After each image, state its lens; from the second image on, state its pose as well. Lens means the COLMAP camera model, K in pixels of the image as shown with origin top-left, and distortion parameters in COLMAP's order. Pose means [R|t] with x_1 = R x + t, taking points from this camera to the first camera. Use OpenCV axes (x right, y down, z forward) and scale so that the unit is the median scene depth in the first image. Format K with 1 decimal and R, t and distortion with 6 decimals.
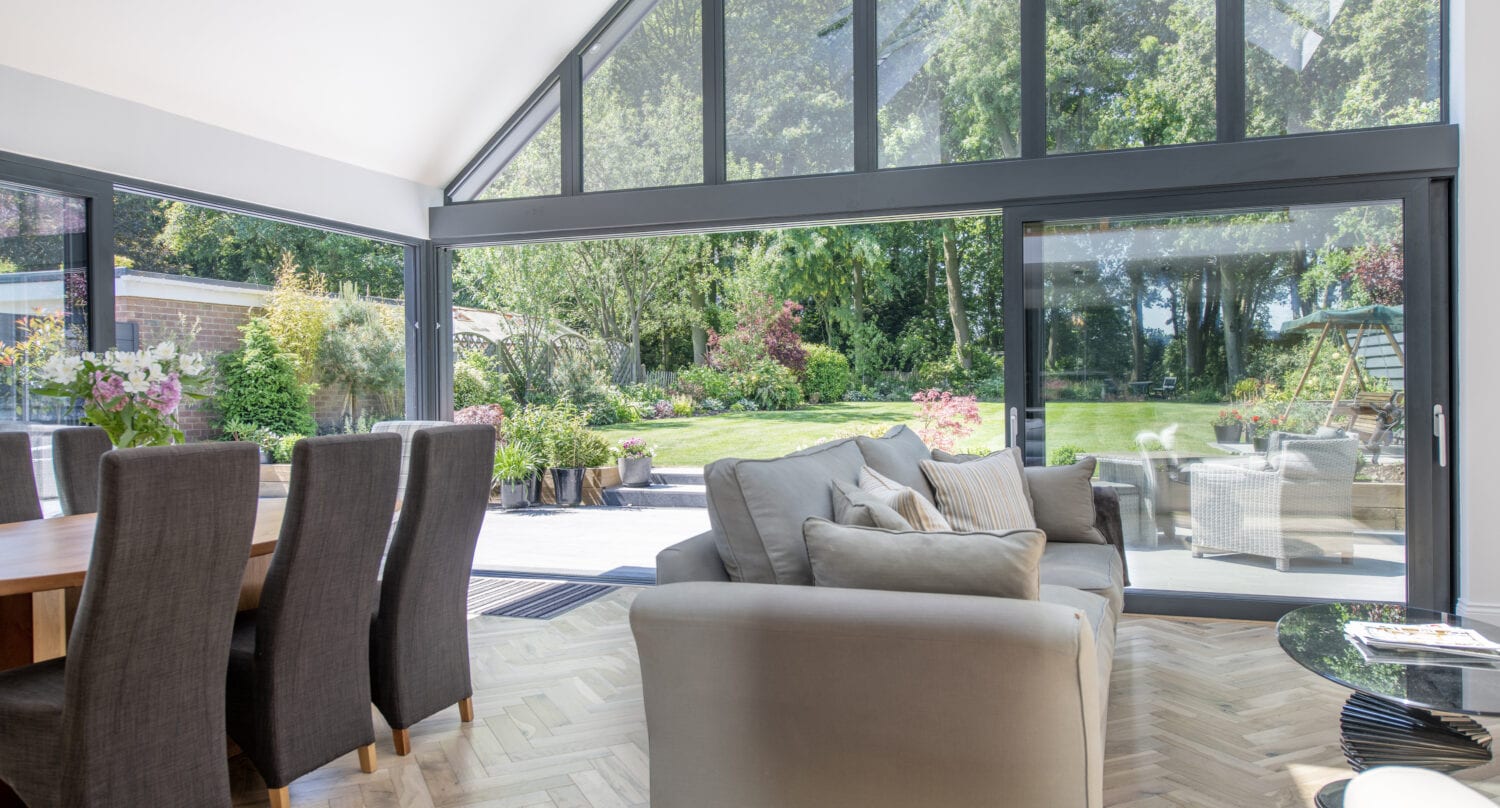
lens RADIAL K [[1010.0, 0, 750.8], [0, 1010.0, 412.5], [0, 0, 1]] dist [0.003798, 0.002476]
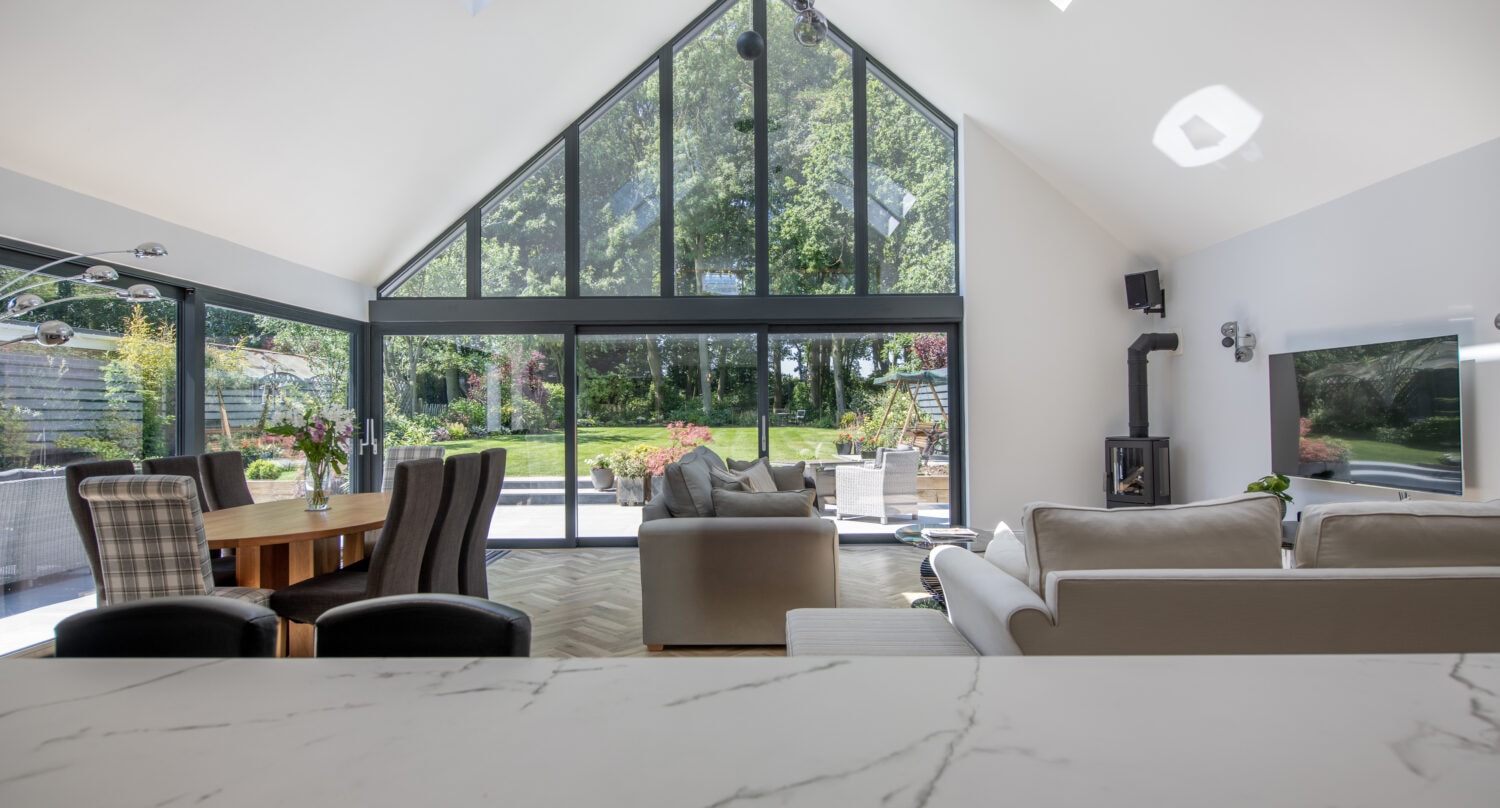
lens RADIAL K [[767.6, 0, 750.0], [0, 767.6, 404.0], [0, 0, 1]] dist [-0.001593, -0.000349]
pose [[0.945821, 0.008989, 0.324563, -0.071945], [0.003947, 0.999224, -0.039177, -0.002710], [-0.324664, 0.038336, 0.945052, -0.109953]]
